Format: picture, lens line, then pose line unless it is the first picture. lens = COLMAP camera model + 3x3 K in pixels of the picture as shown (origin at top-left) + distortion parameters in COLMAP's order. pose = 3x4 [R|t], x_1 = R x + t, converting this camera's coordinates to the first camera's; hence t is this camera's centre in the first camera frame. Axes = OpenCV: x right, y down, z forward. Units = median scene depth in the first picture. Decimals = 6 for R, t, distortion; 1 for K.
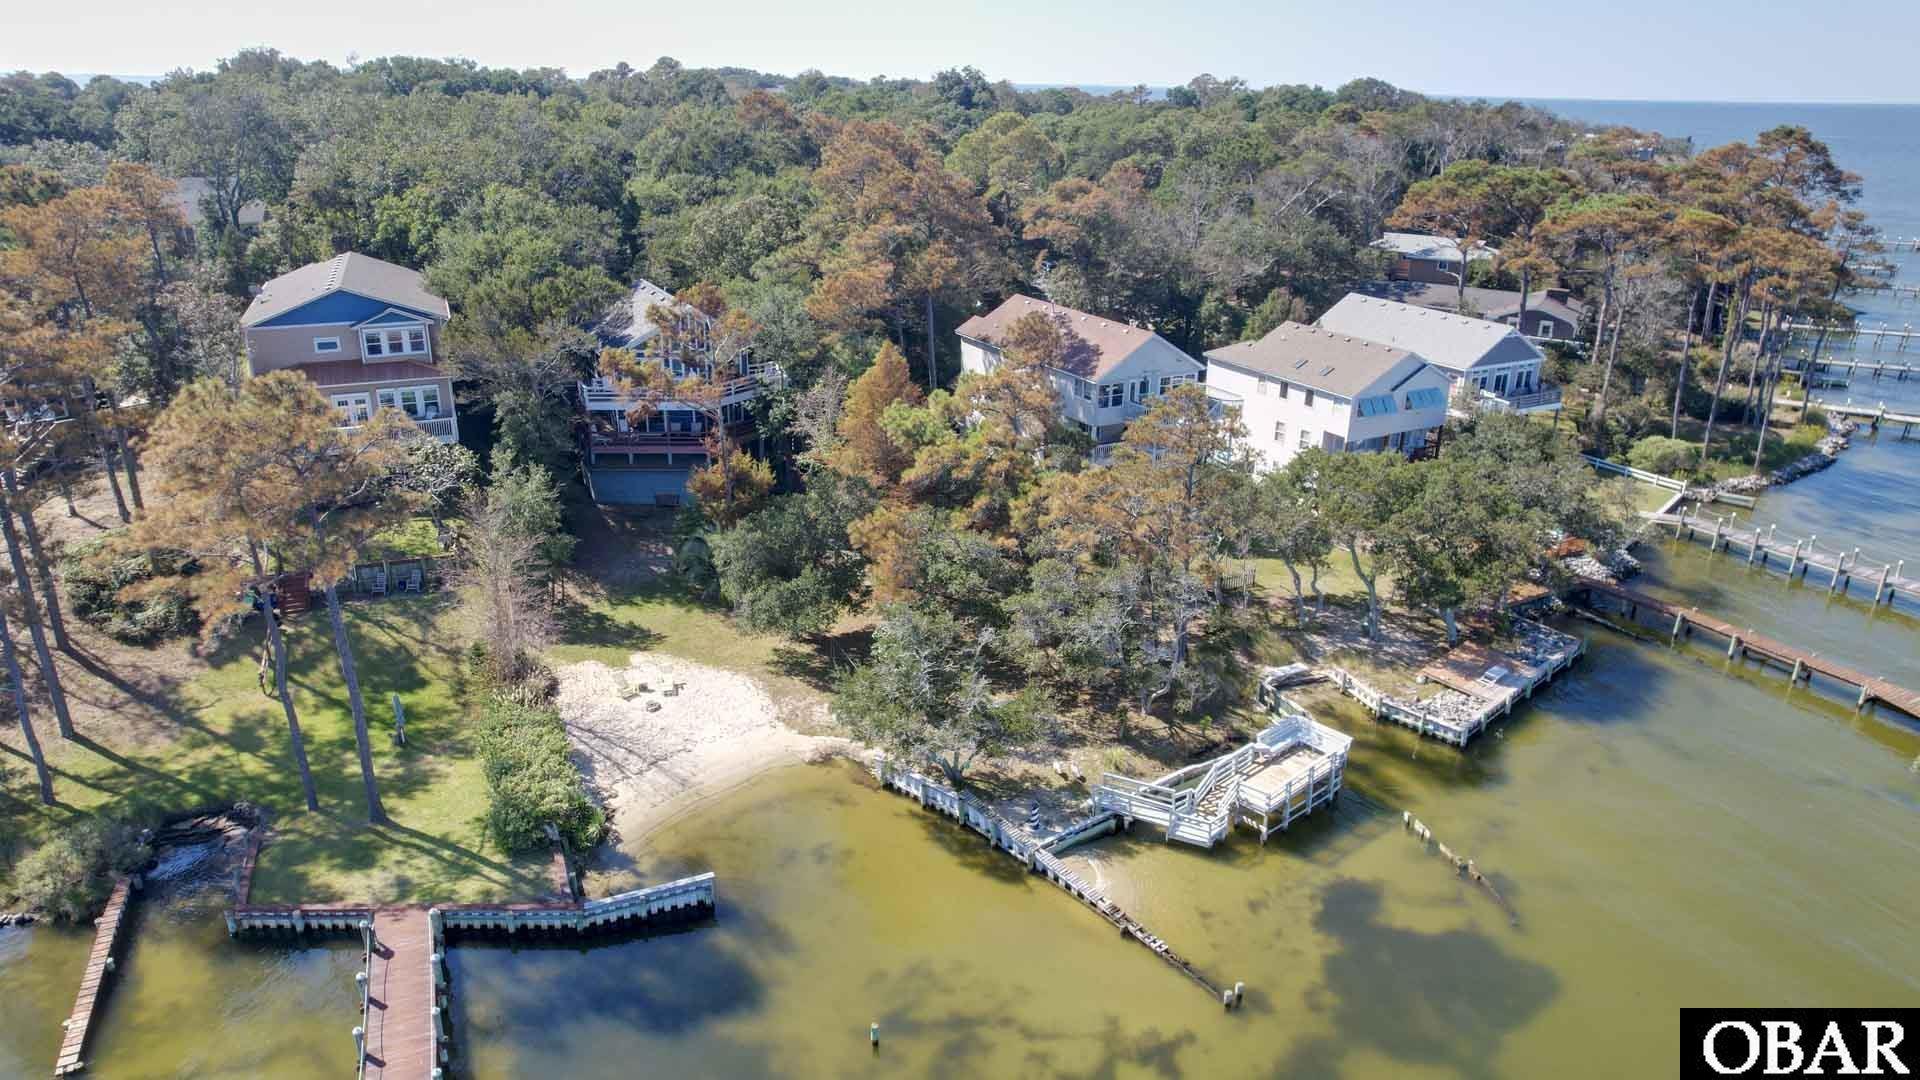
lens RADIAL K [[1180.7, 0, 965.5], [0, 1180.7, 556.9], [0, 0, 1]] dist [-0.034923, -0.003227]
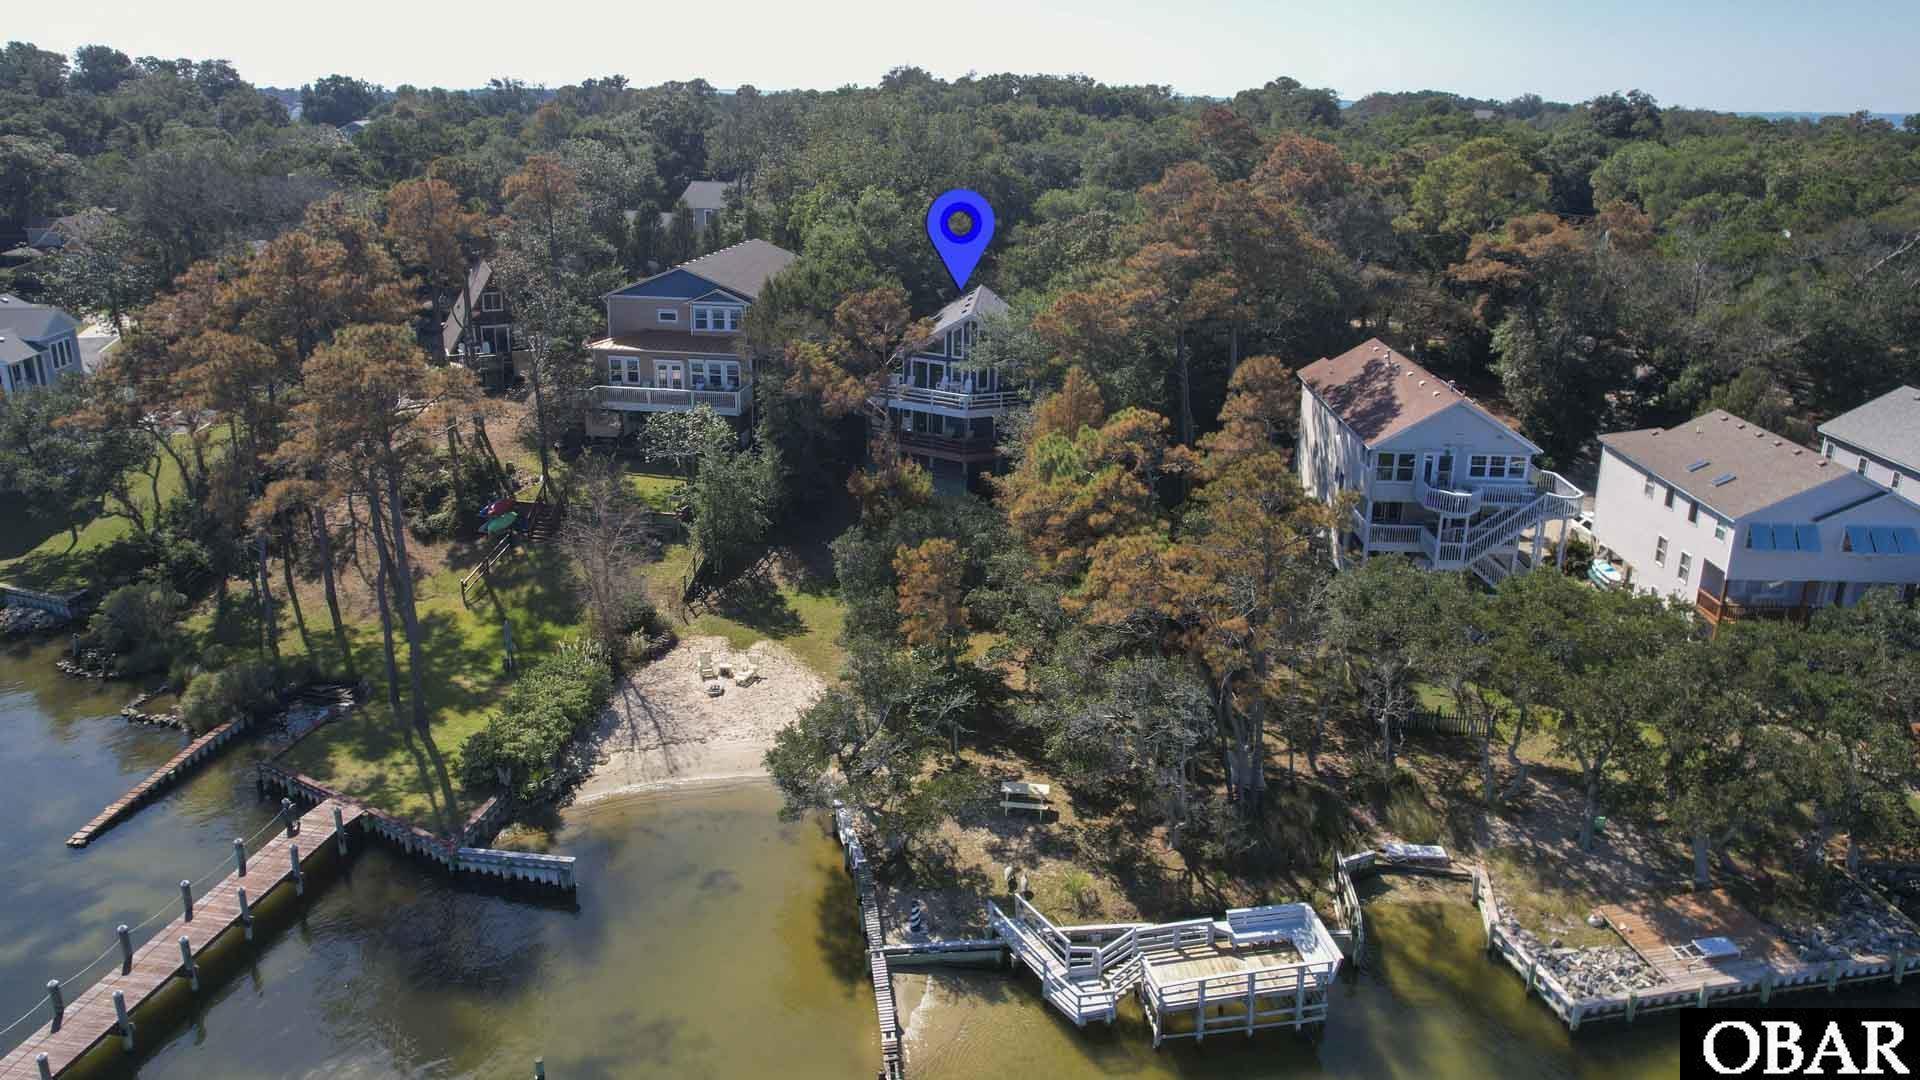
lens RADIAL K [[1180.7, 0, 940.4], [0, 1180.7, 536.9], [0, 0, 1]] dist [-0.034923, -0.003227]
pose [[0.855907, 0.181277, -0.484315, 0.285611], [-0.196148, 0.980364, 0.020301, -0.048123], [0.478485, 0.077622, 0.874658, 0.148053]]
